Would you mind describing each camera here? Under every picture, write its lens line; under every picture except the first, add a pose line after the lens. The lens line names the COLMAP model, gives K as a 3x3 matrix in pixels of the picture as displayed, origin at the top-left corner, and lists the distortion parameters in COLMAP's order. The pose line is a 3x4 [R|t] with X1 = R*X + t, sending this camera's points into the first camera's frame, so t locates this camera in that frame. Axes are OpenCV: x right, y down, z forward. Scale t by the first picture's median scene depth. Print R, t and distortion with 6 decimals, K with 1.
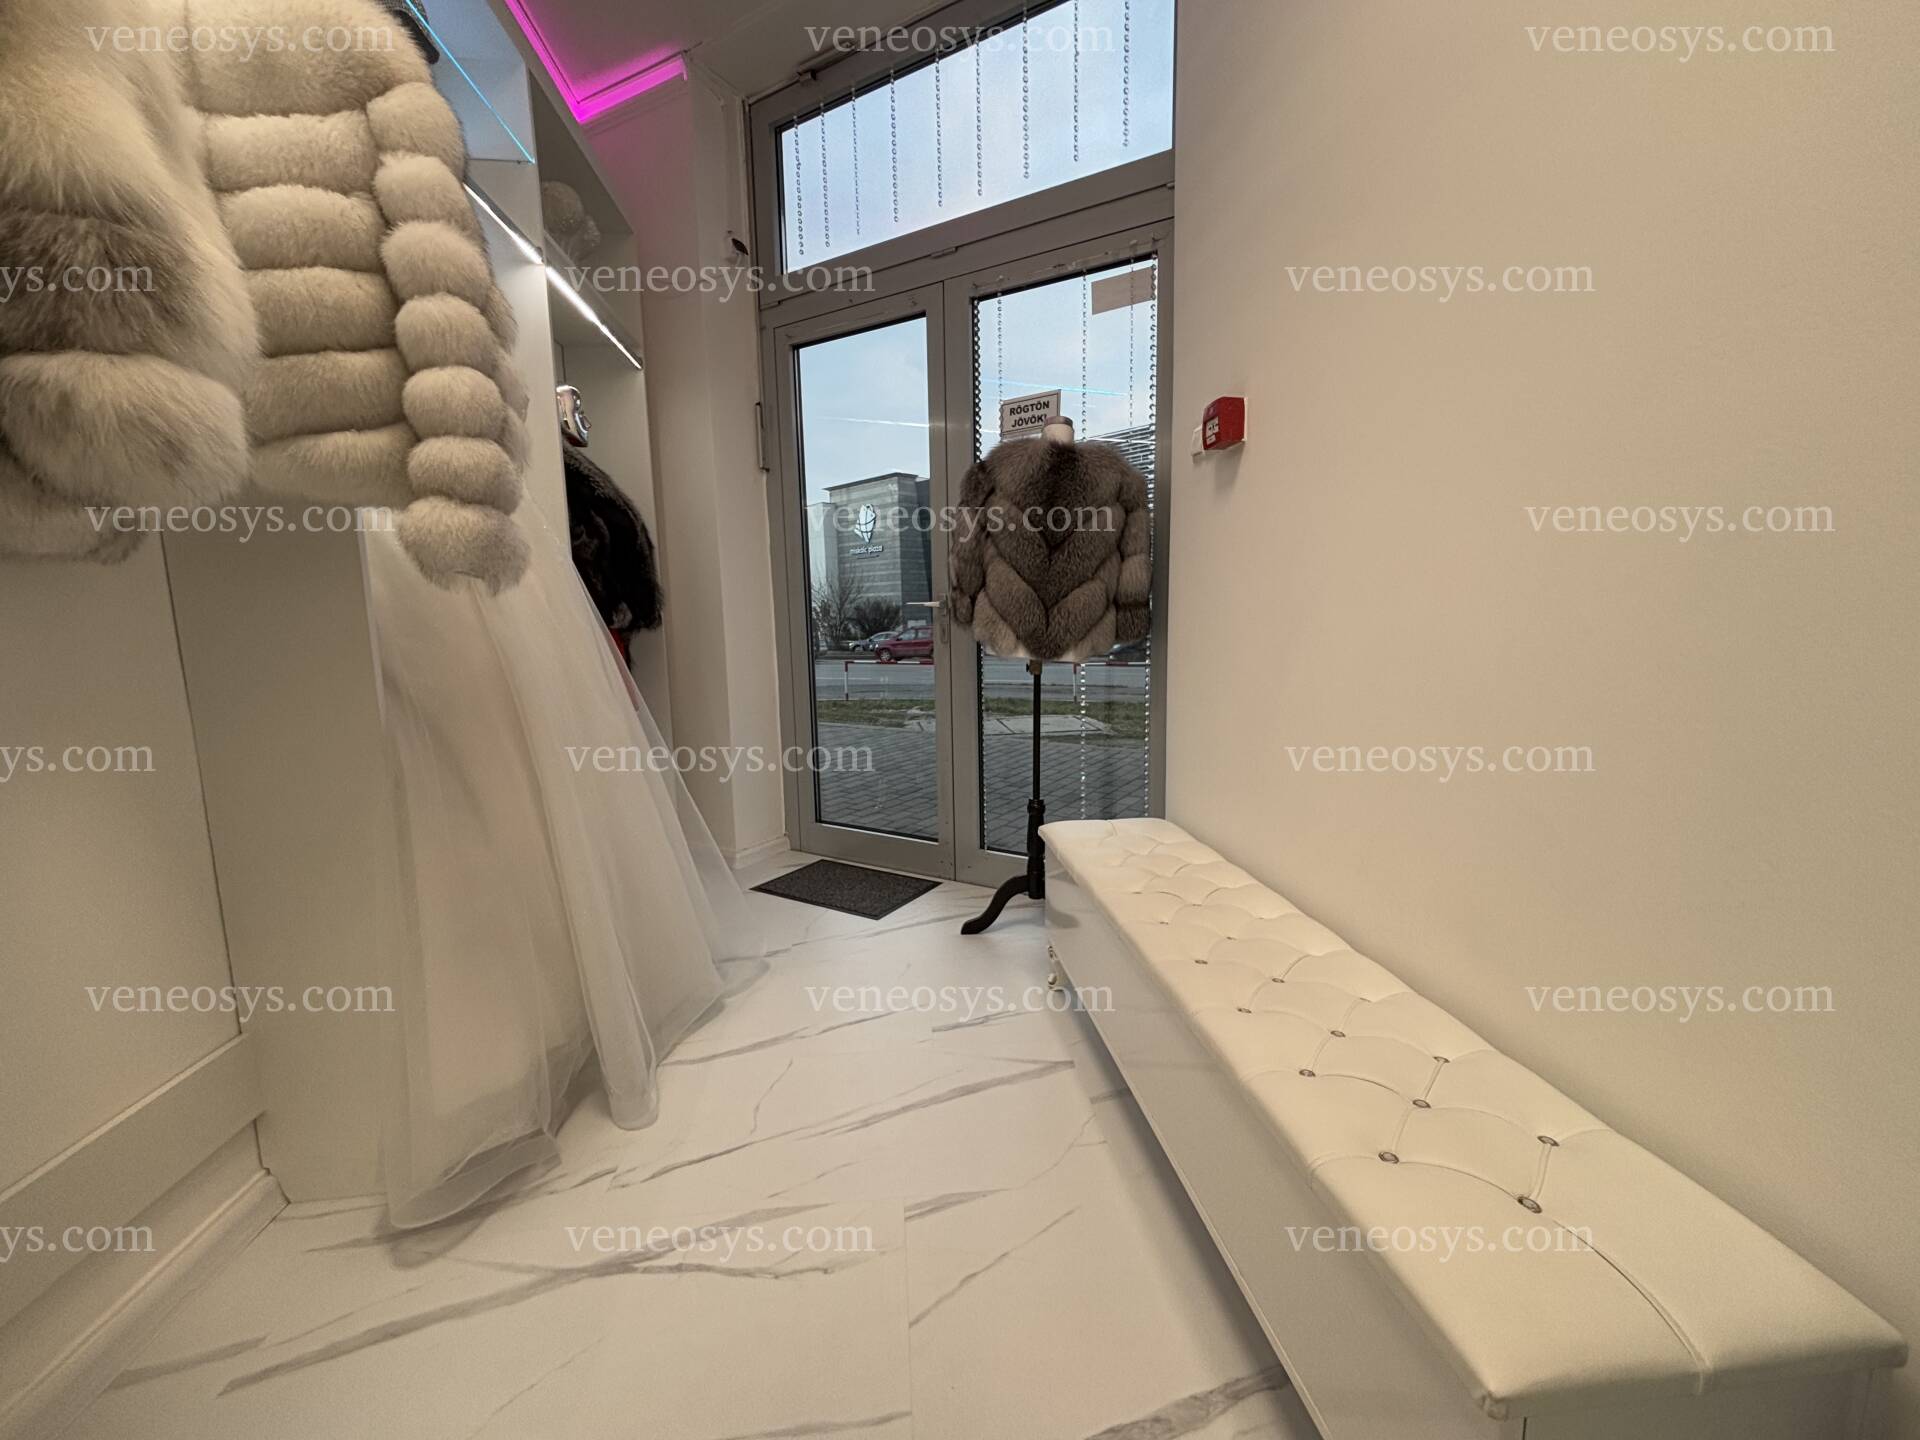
lens RADIAL K [[782.2, 0, 959.2], [0, 782.2, 715.8], [0, 0, 1]] dist [0.002255, -0.000333]
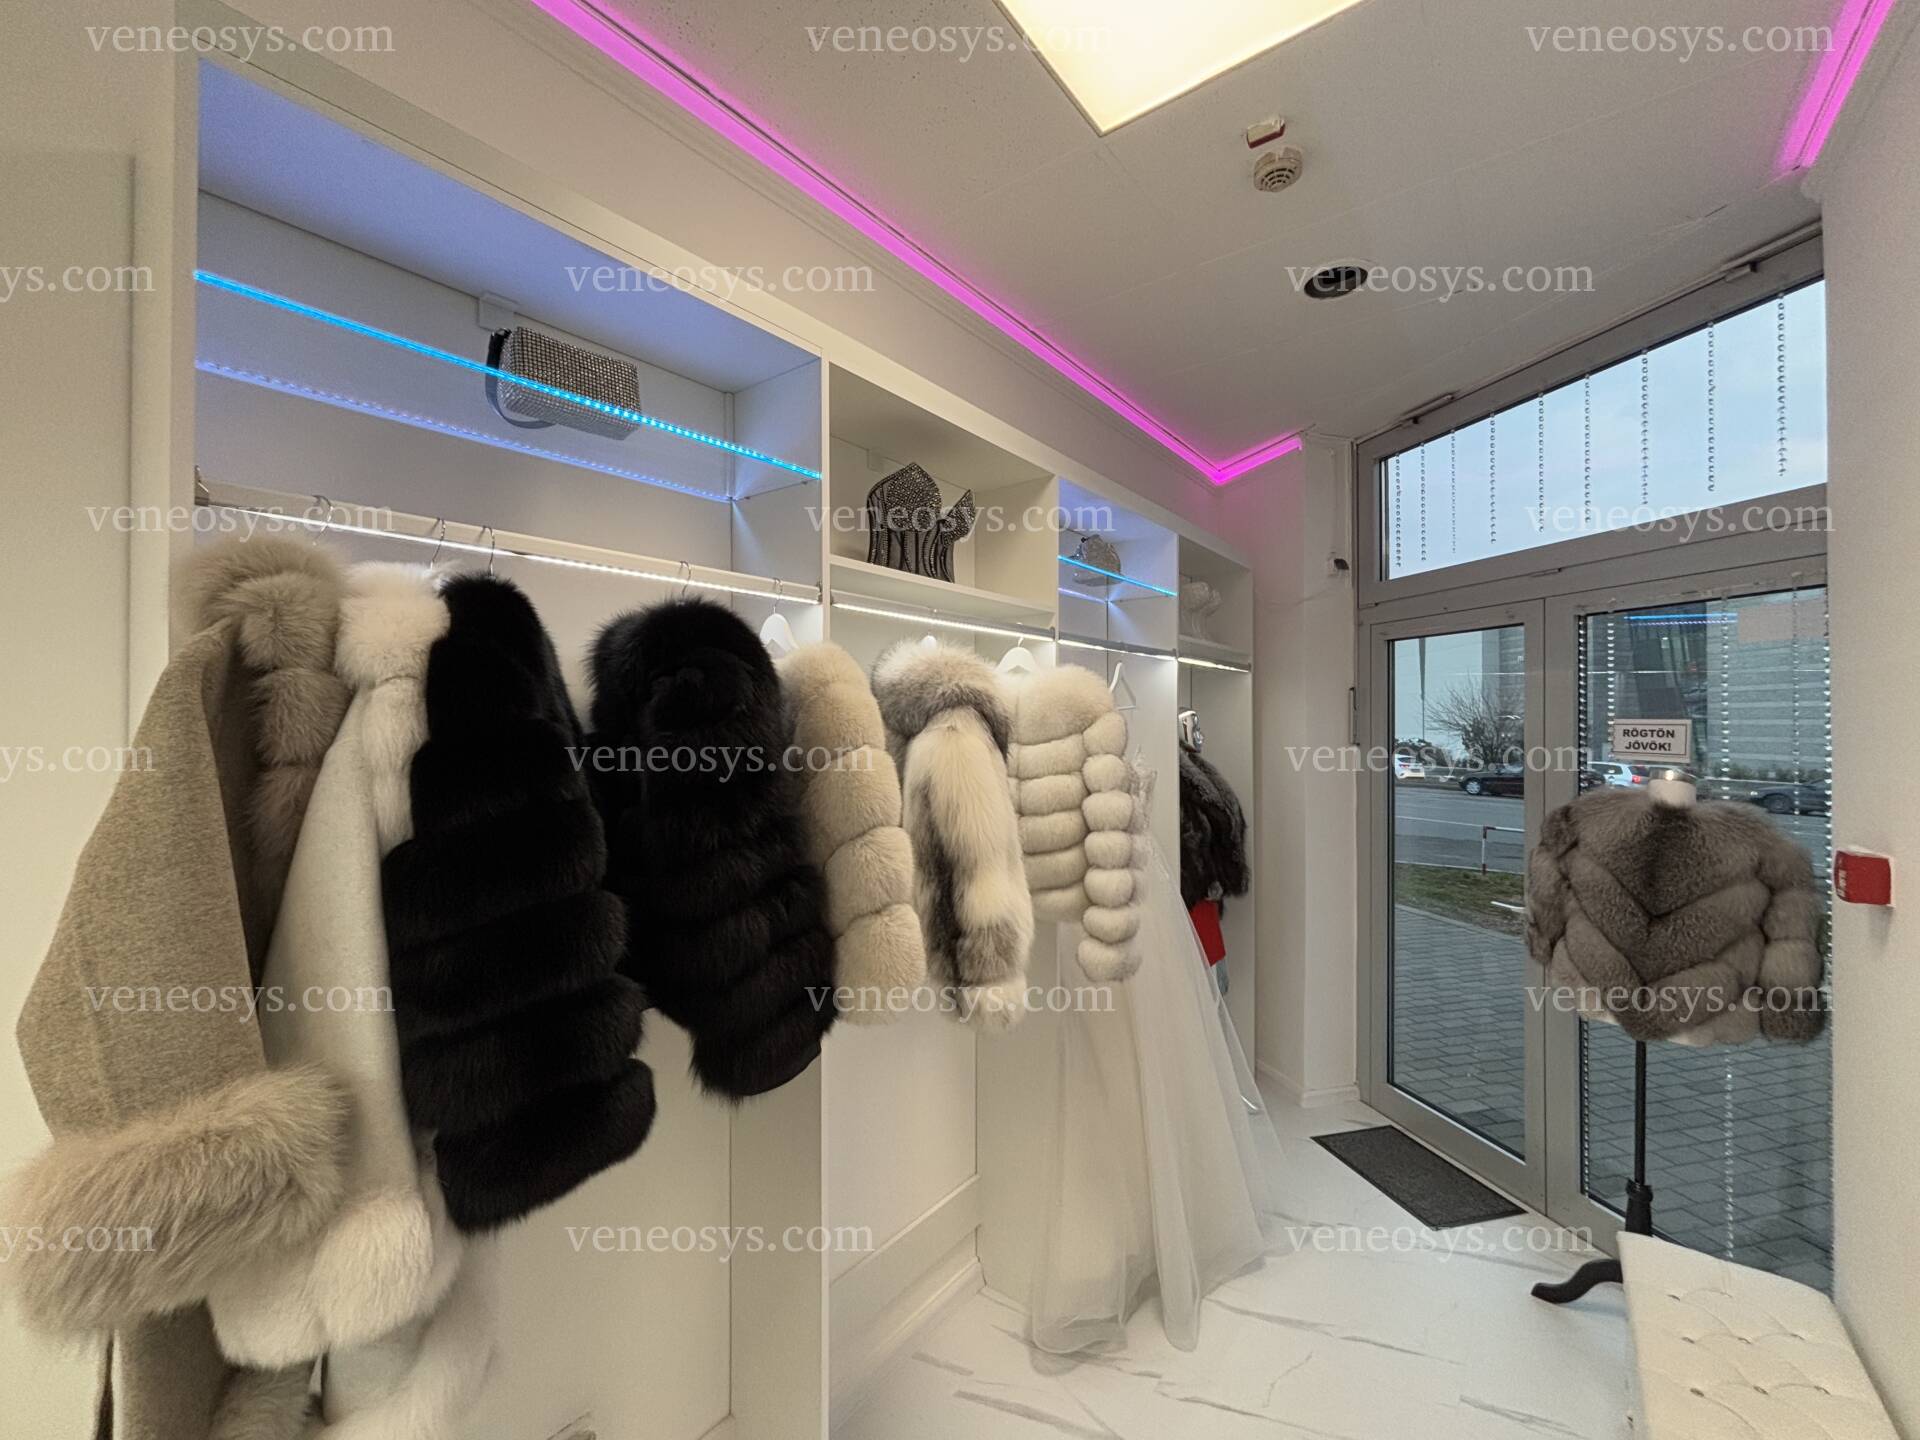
lens RADIAL K [[777.3, 0, 957.8], [0, 777.3, 717.7], [0, 0, 1]] dist [-0.002625, 0.003606]
pose [[0.723781, 0.017104, -0.689818, 0.149567], [-0.109985, 0.989772, -0.090859, -0.266590], [0.681208, 0.141632, 0.718259, -0.260272]]
